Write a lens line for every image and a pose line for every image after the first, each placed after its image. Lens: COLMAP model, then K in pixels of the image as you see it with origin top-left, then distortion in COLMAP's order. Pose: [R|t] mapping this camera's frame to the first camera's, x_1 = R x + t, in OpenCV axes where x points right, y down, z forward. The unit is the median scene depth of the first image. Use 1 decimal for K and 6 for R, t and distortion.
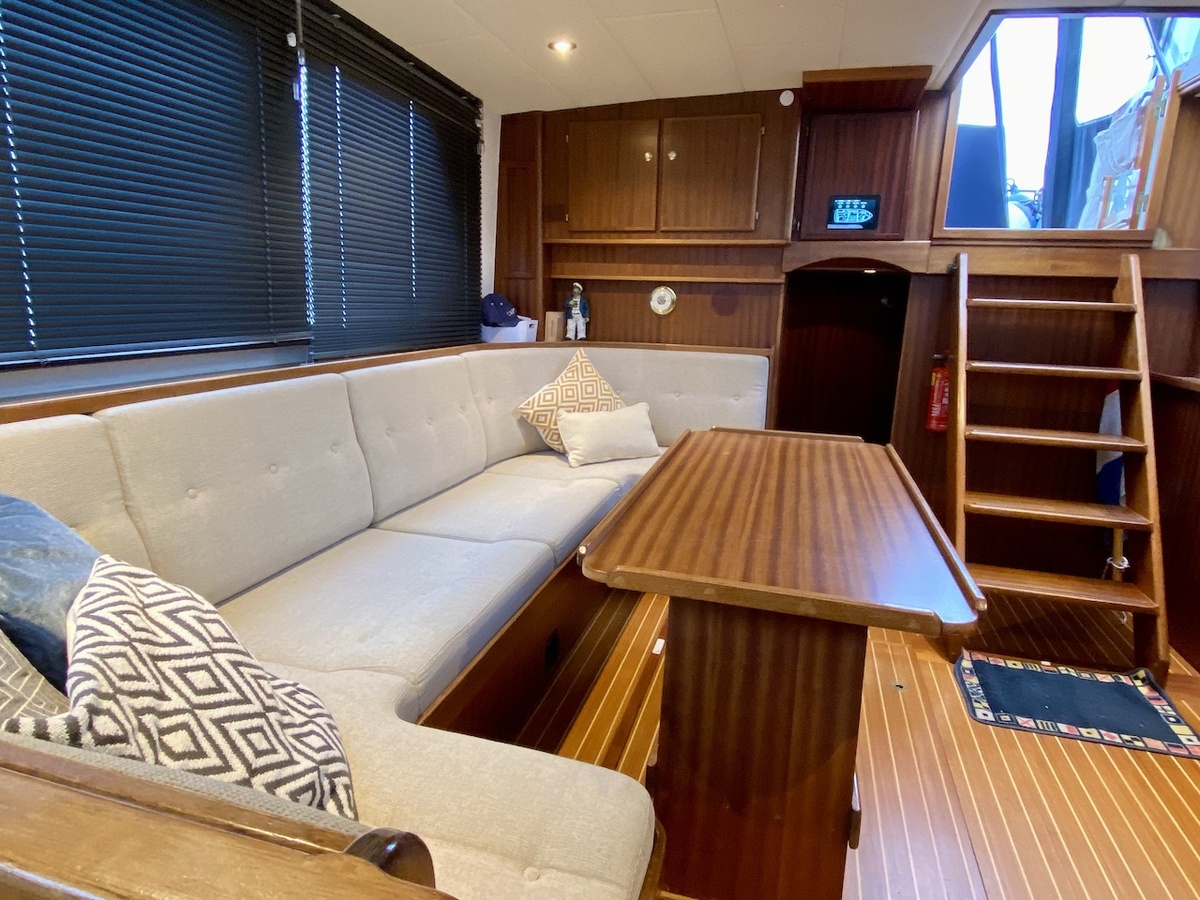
lens RADIAL K [[700.1, 0, 599.7], [0, 700.1, 443.9], [0, 0, 1]] dist [0.066658, 0.000099]
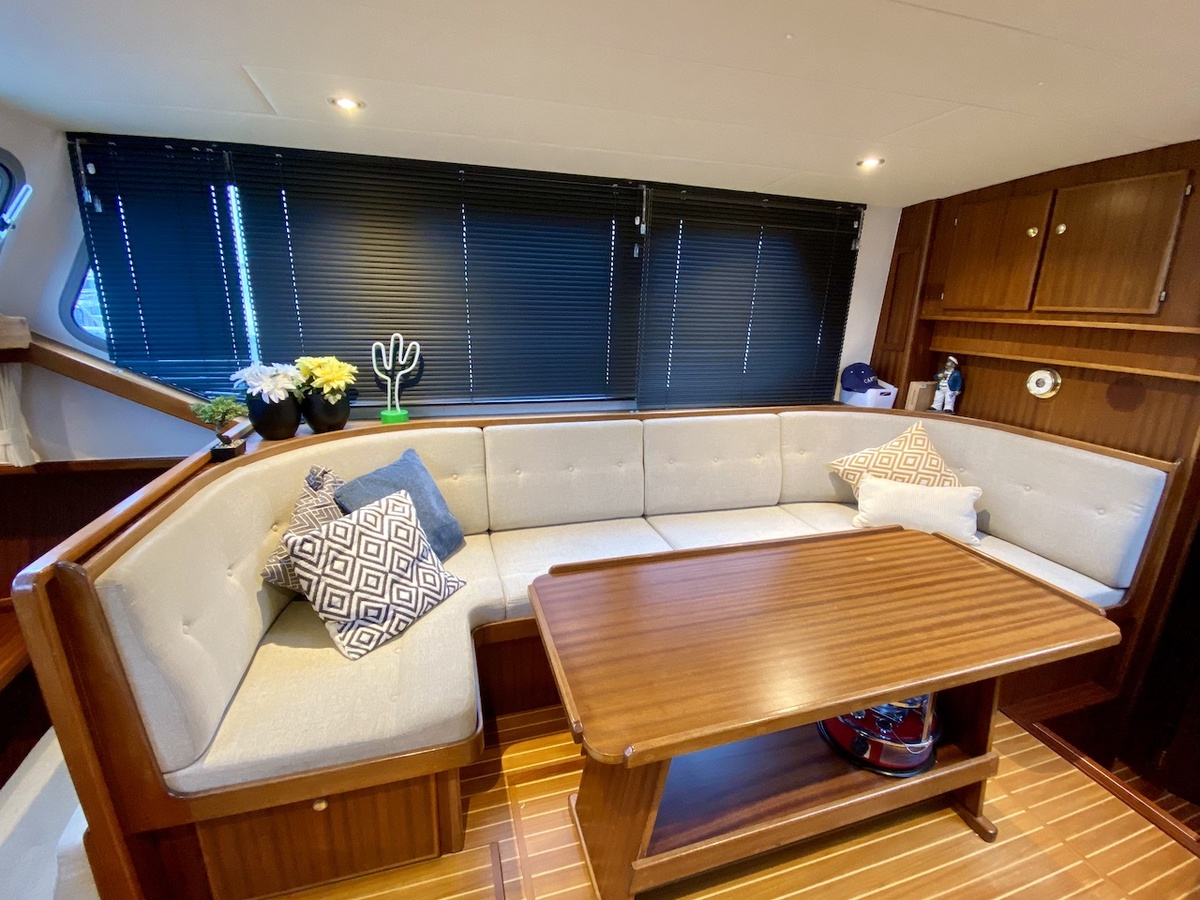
lens RADIAL K [[535.3, 0, 602.0], [0, 535.3, 451.8], [0, 0, 1]] dist [-0.007067, -0.001139]
pose [[0.549368, 0.214173, -0.807666, 0.365917], [-0.183561, 0.973914, 0.133402, -0.110343], [0.815169, 0.074970, 0.574351, 0.154557]]
